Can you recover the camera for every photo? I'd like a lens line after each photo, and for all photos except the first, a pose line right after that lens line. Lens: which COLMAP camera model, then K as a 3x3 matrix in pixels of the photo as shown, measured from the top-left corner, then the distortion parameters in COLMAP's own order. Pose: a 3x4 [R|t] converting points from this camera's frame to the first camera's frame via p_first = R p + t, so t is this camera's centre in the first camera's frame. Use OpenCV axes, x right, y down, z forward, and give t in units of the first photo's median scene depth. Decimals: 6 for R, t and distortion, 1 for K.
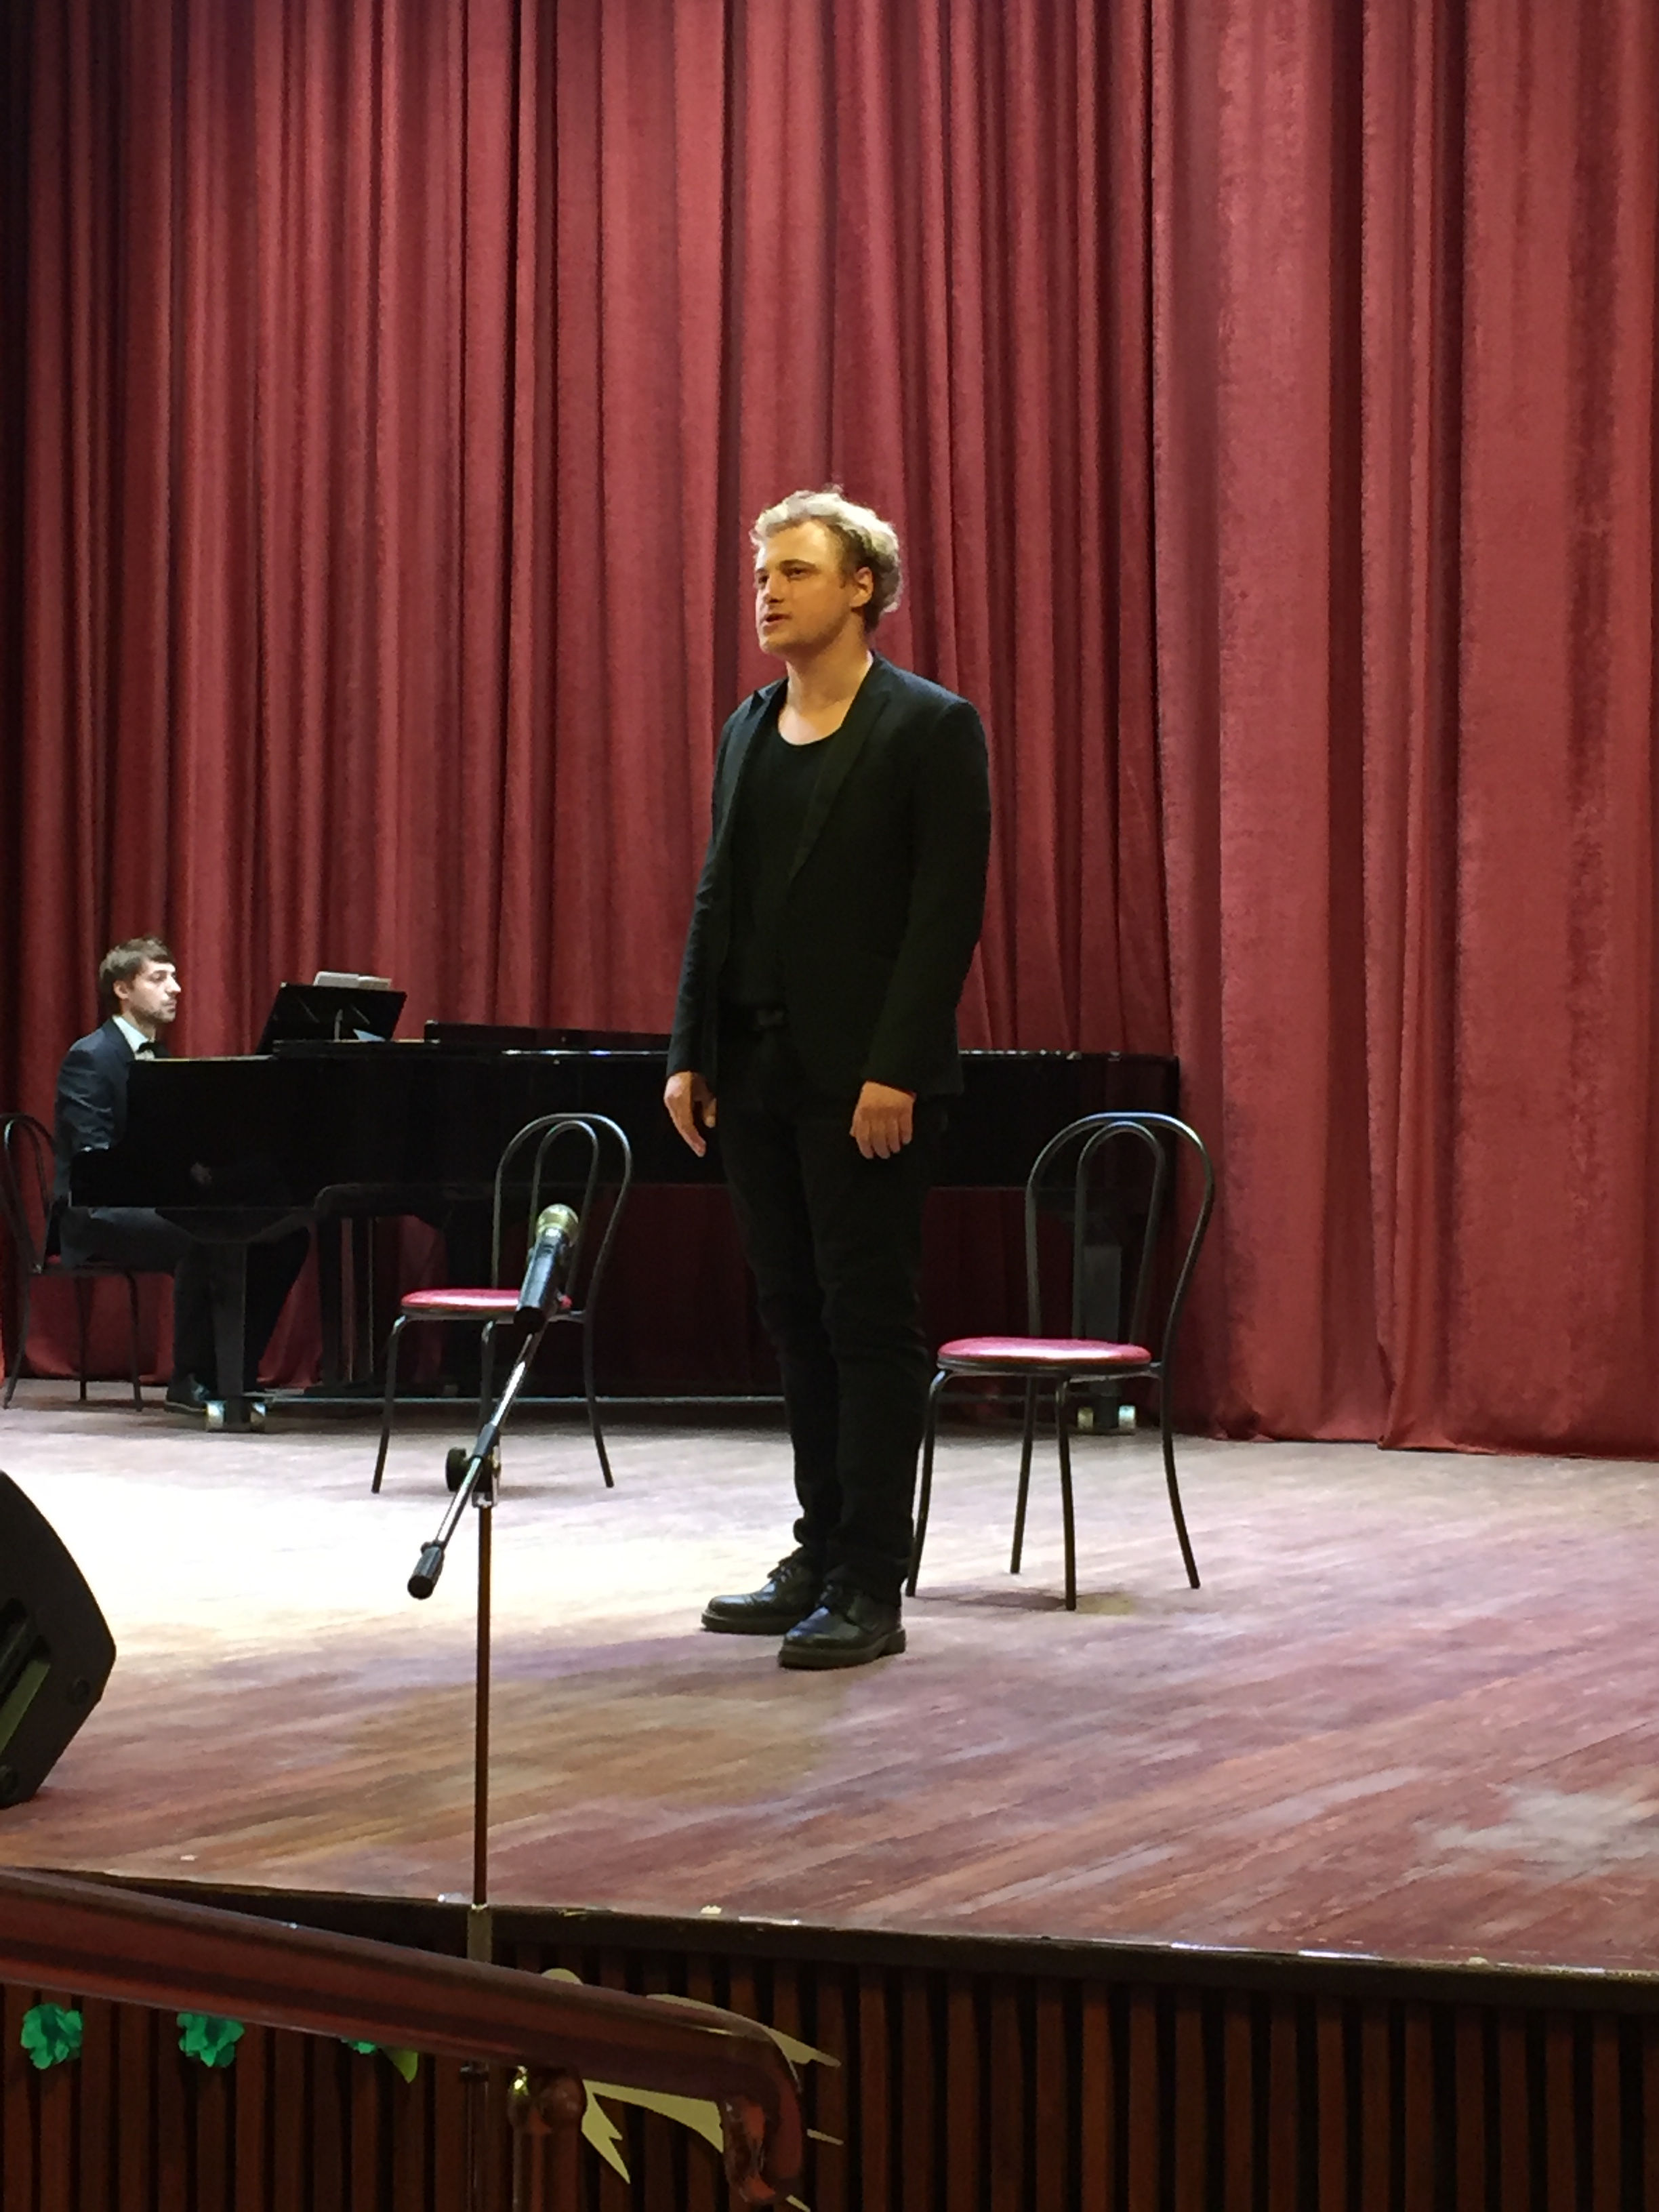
lens RADIAL K [[3854.2, 0, 832.9], [0, 3854.2, 1106.9], [0, 0, 1]] dist [0.050456, 0.000000]
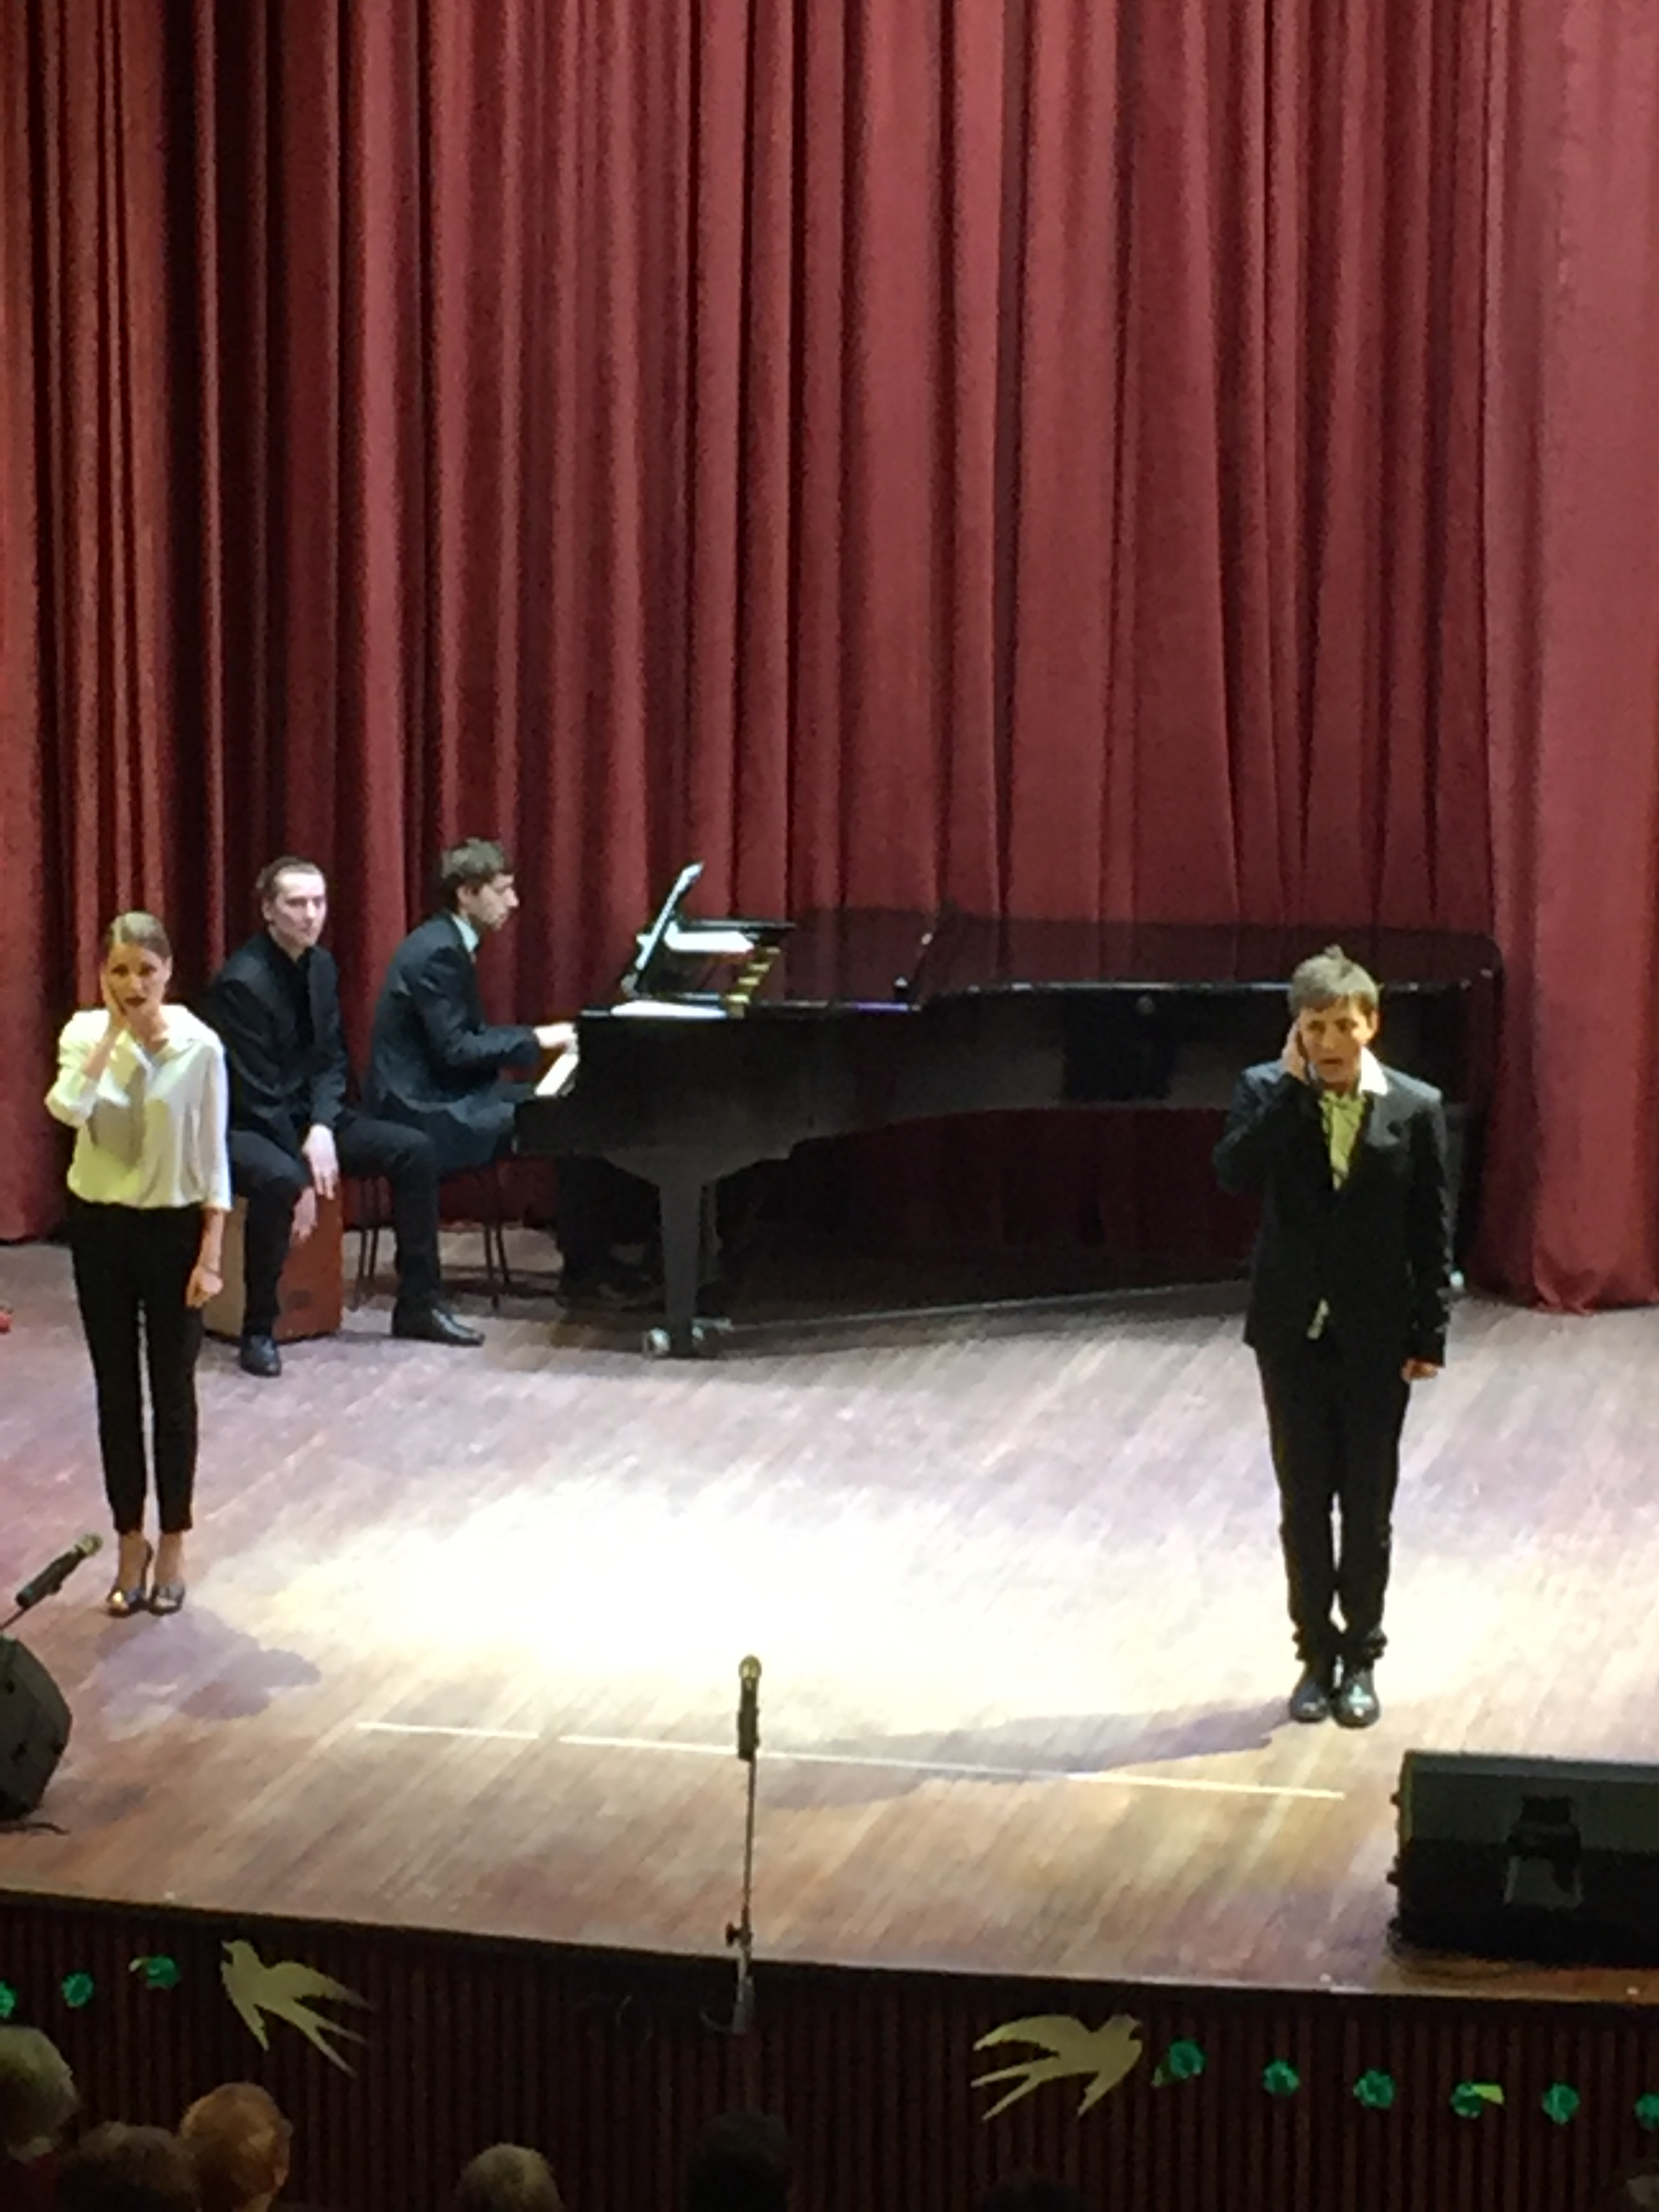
lens RADIAL K [[7007.5, 0, 754.8], [0, 7007.5, 1113.8], [0, 0, 1]] dist [0.045761, 0.000000]
pose [[0.956313, -0.054329, 0.287253, -1.287591], [-0.005868, 0.978815, 0.204660, -0.702960], [-0.292287, -0.197405, 0.935735, -1.469502]]
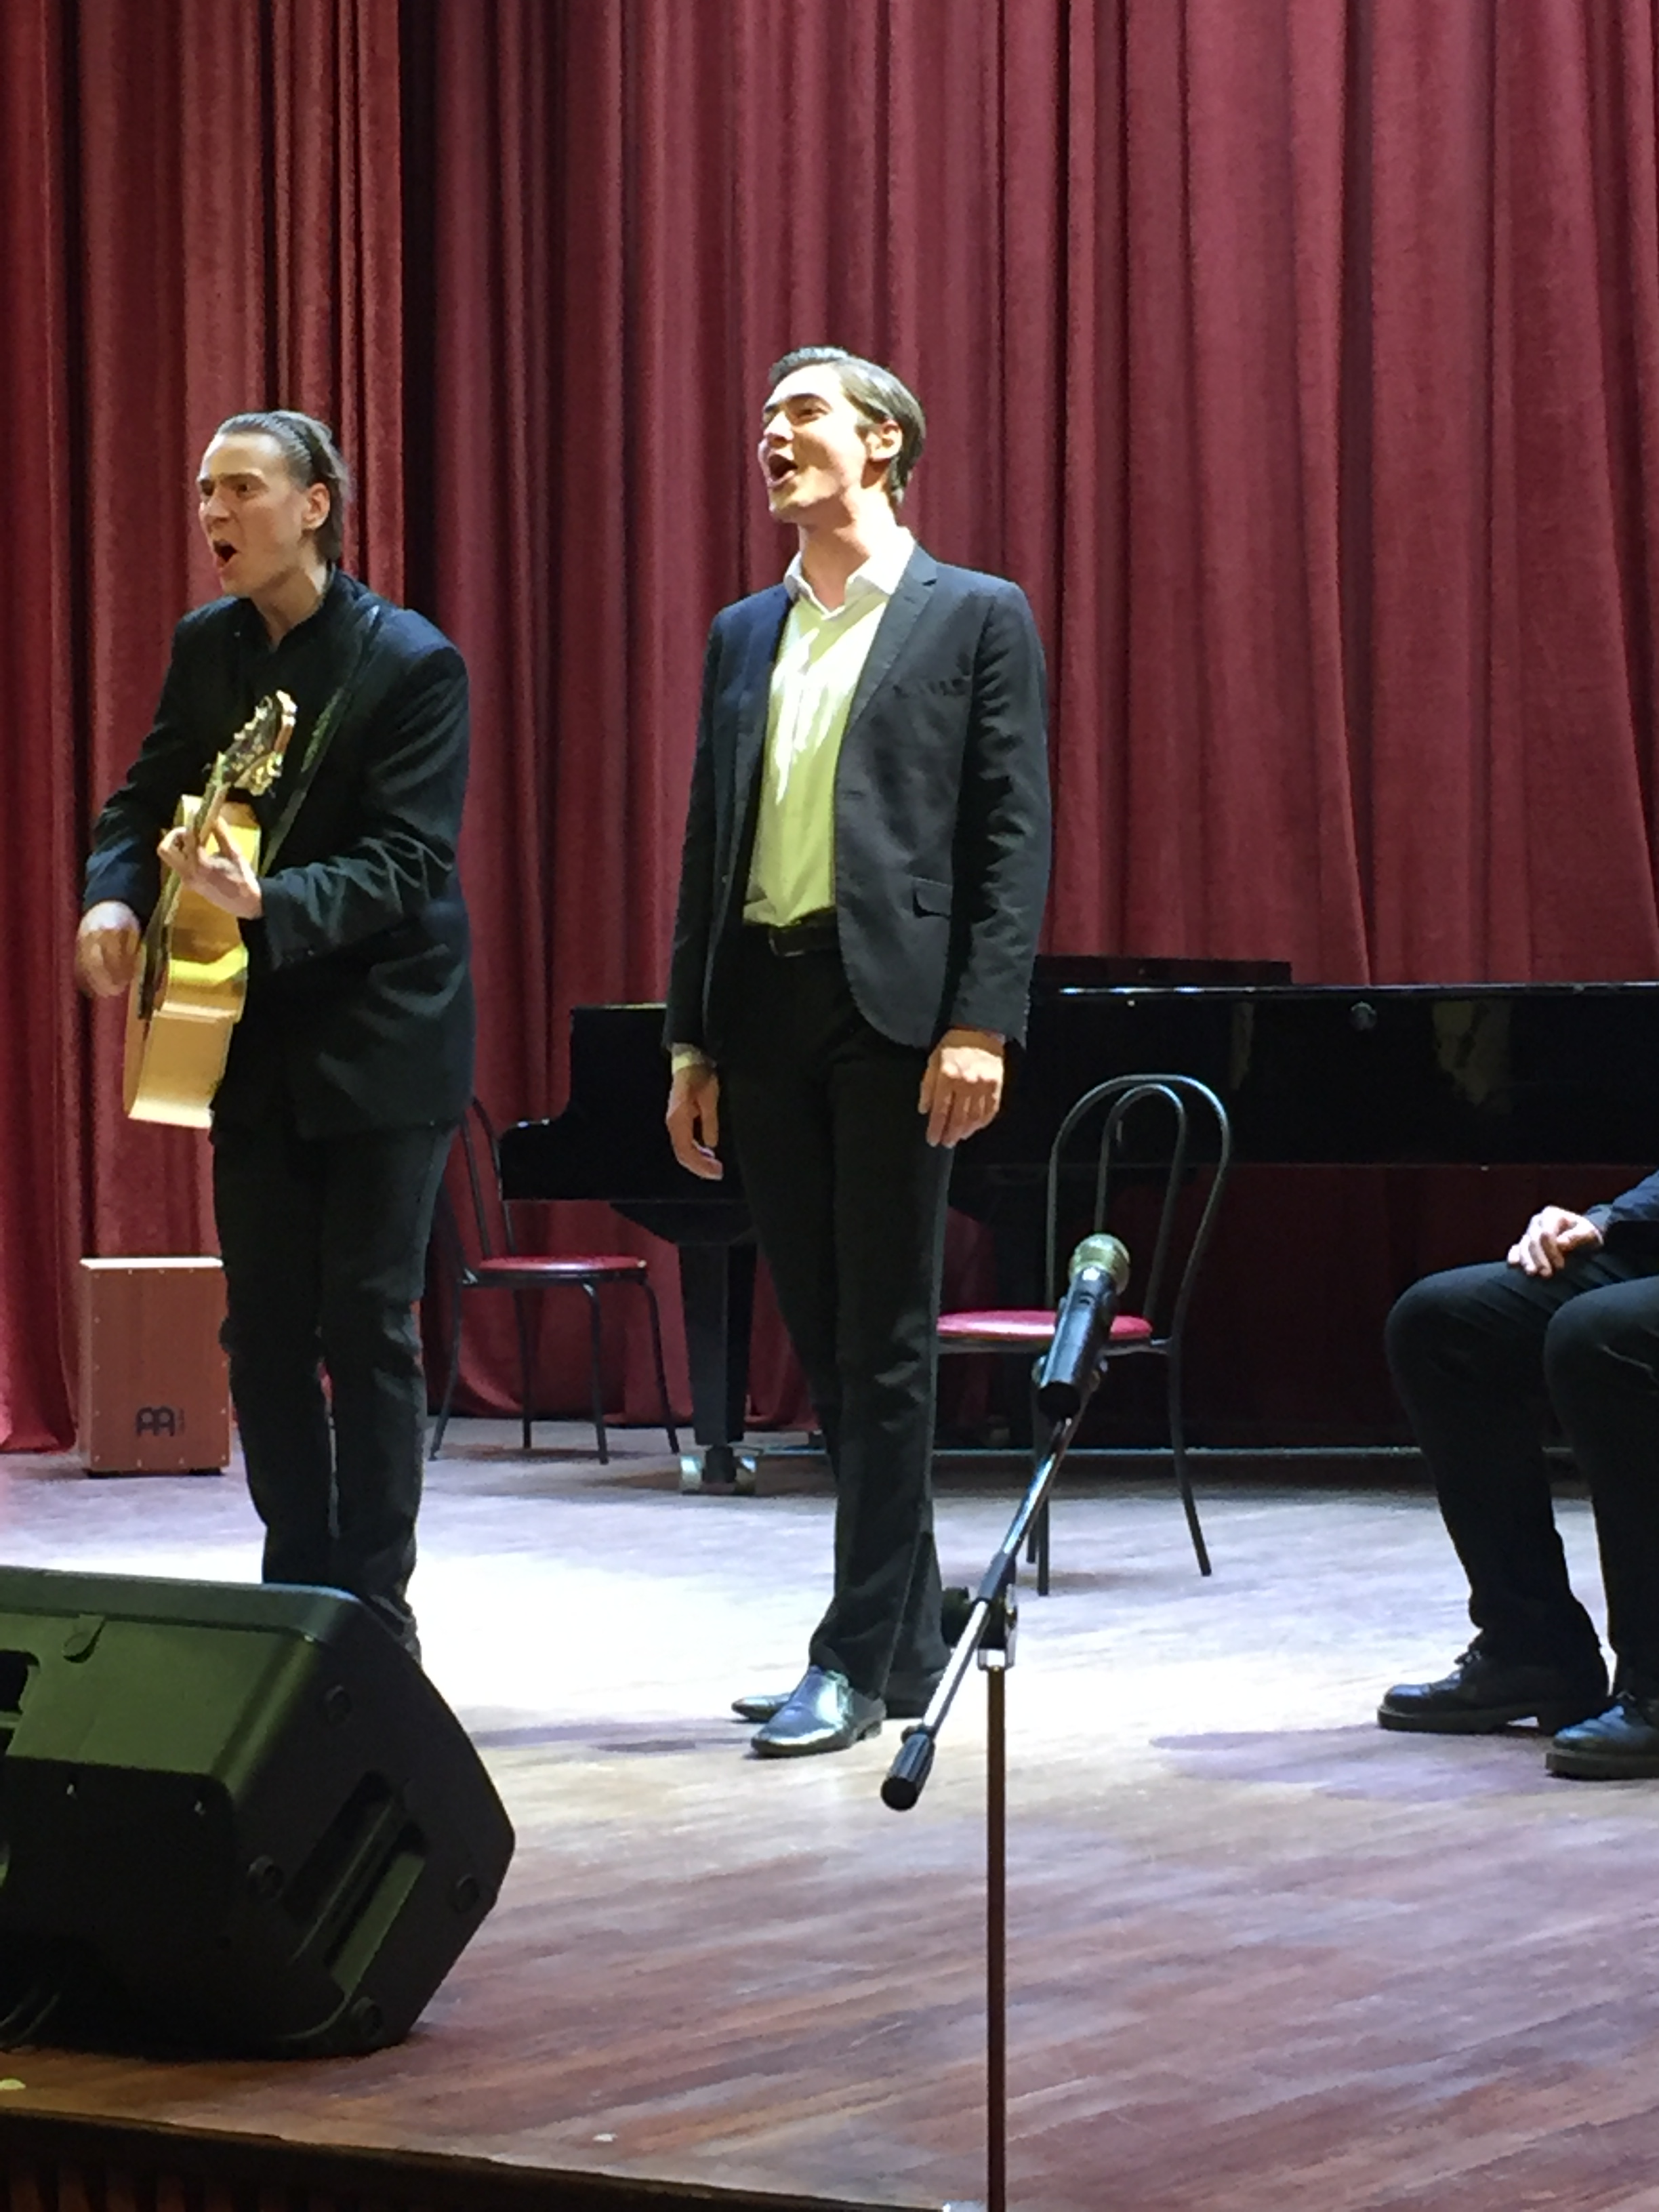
lens RADIAL K [[4949.4, 0, 814.1], [0, 4949.4, 1115.4], [0, 0, 1]] dist [0.035037, 0.000000]
pose [[0.989995, -0.011242, -0.140657, 0.004536], [0.013484, 0.999797, 0.015001, -0.009293], [0.140459, -0.016747, 0.989945, 0.069848]]
